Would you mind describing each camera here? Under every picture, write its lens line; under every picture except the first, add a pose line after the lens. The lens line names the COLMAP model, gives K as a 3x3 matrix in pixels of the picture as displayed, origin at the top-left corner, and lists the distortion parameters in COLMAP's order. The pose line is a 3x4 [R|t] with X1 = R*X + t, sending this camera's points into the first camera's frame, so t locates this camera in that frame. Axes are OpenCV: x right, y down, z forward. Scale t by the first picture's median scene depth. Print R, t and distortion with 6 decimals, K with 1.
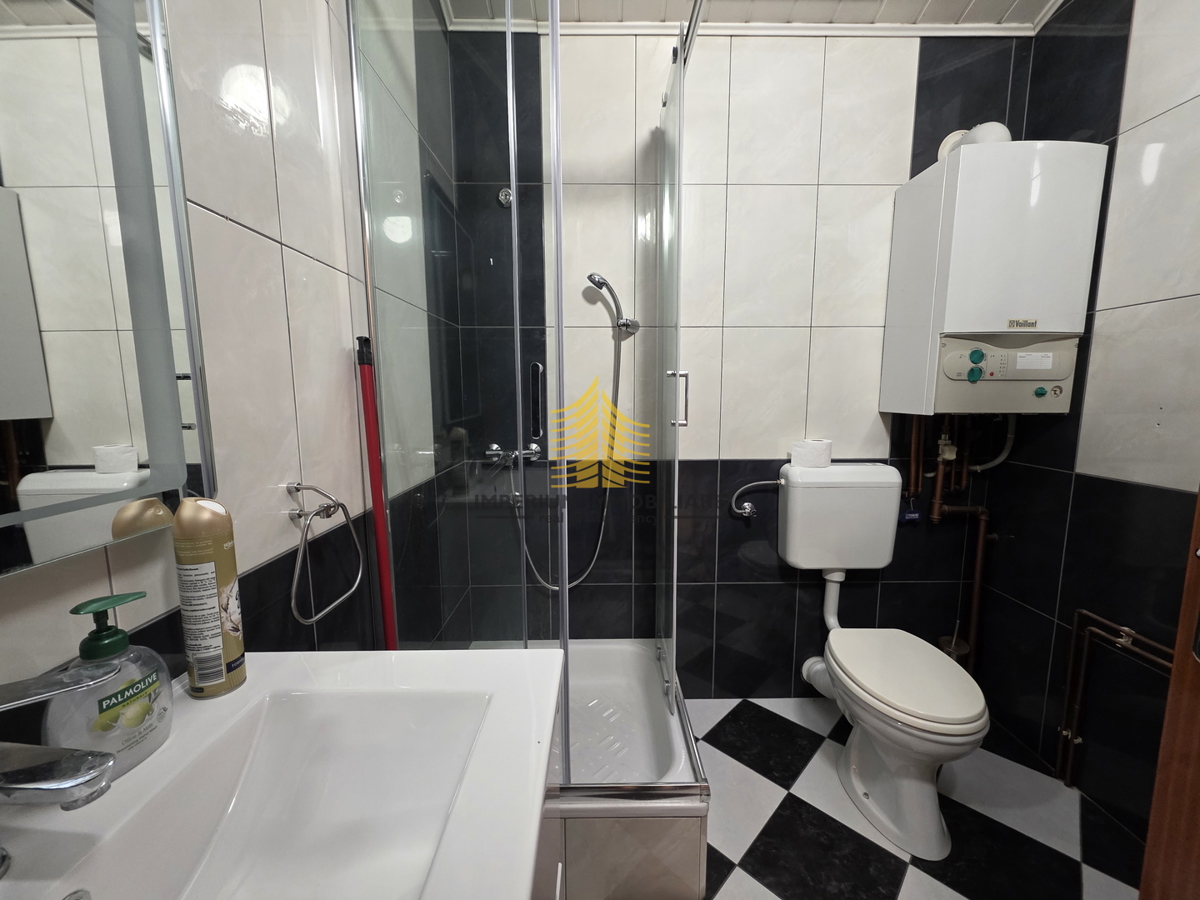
lens RADIAL K [[473.5, 0, 601.8], [0, 473.5, 451.5], [0, 0, 1]] dist [0.000616, 0.000074]
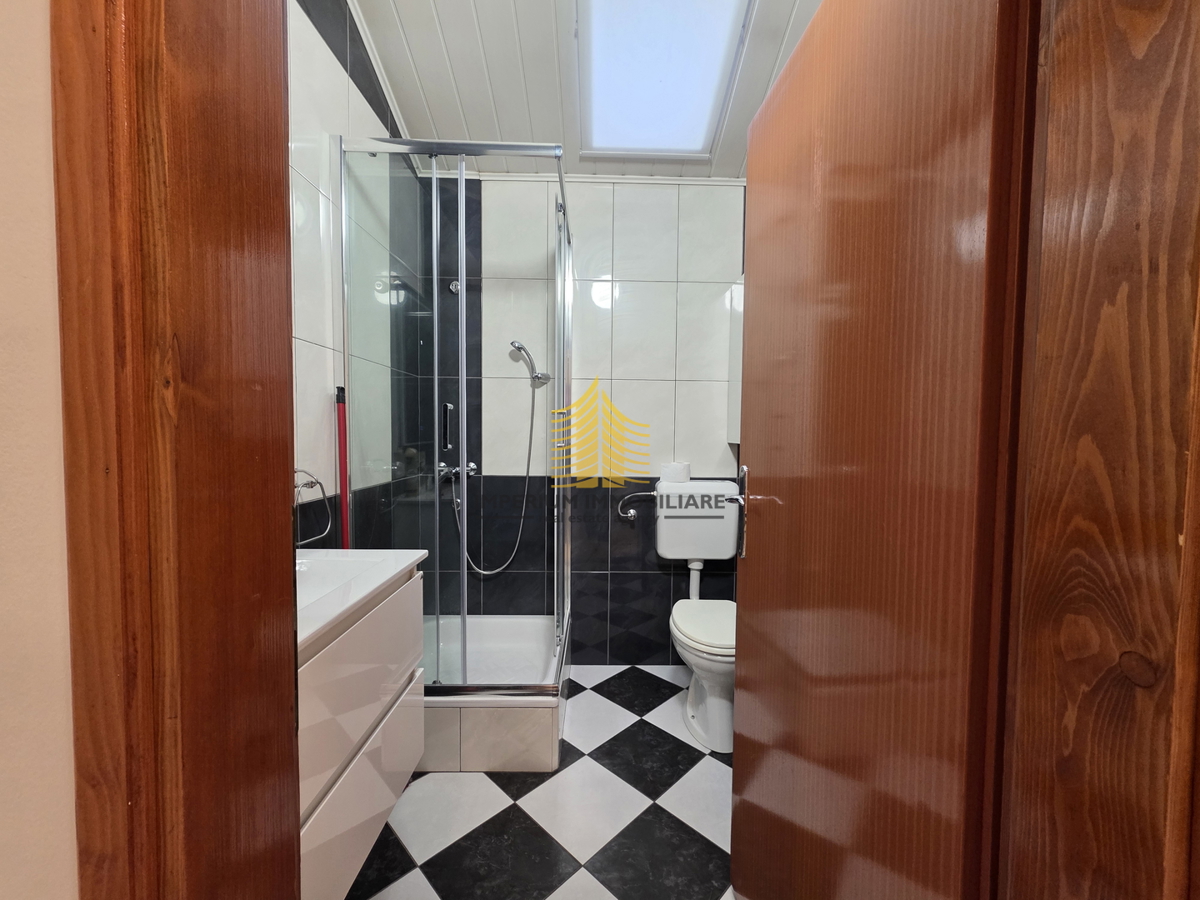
lens RADIAL K [[473.5, 0, 601.8], [0, 473.5, 451.5], [0, 0, 1]] dist [0.000616, 0.000074]
pose [[0.999906, 0.012986, 0.004442, 0.238014], [-0.012566, 0.996370, -0.084199, 0.065739], [-0.005520, 0.084135, 0.996439, -0.373577]]
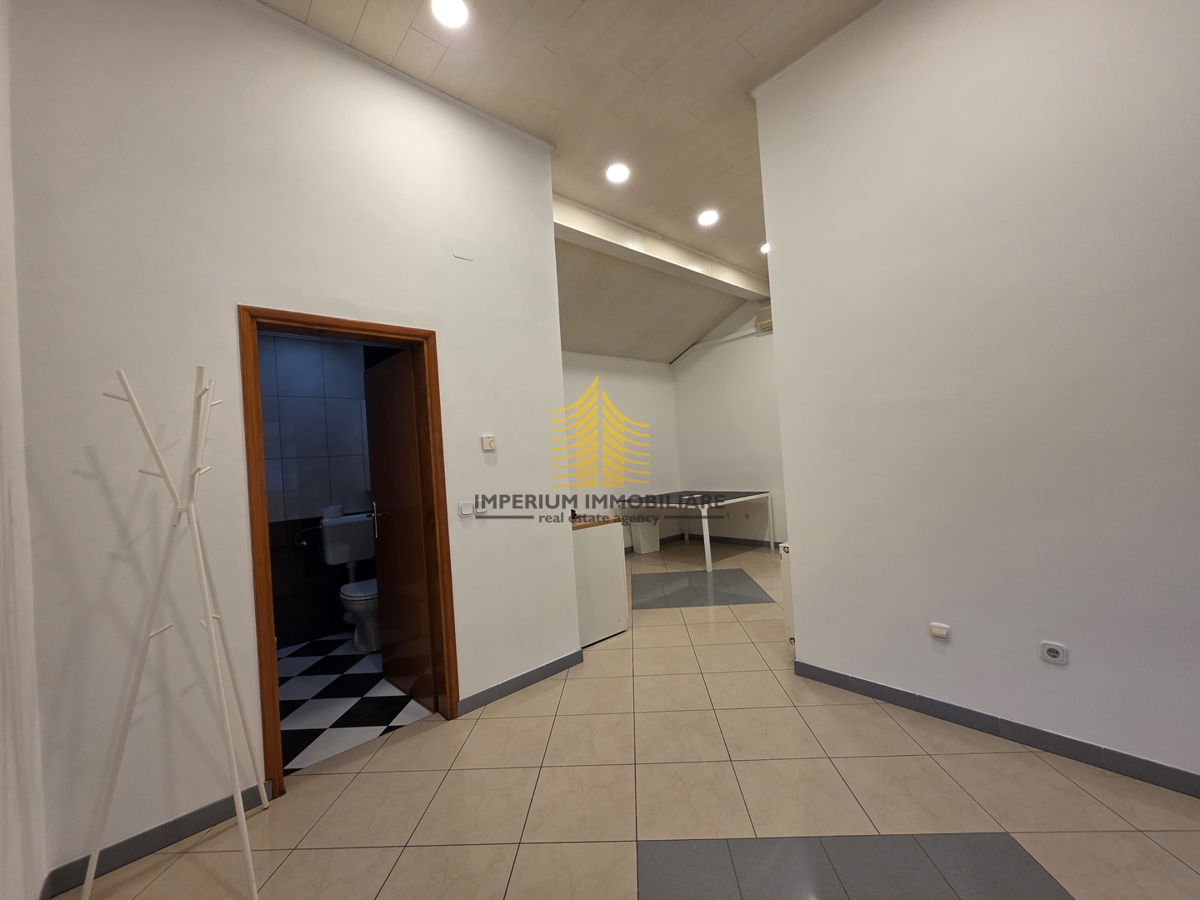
lens RADIAL K [[459.8, 0, 599.0], [0, 459.8, 453.5], [0, 0, 1]] dist [-0.007720, 0.000012]
pose [[0.750623, -0.045143, 0.659187, -0.035681], [0.148580, 0.983644, -0.101827, 0.146769], [-0.643809, 0.174376, 0.745053, -1.568935]]
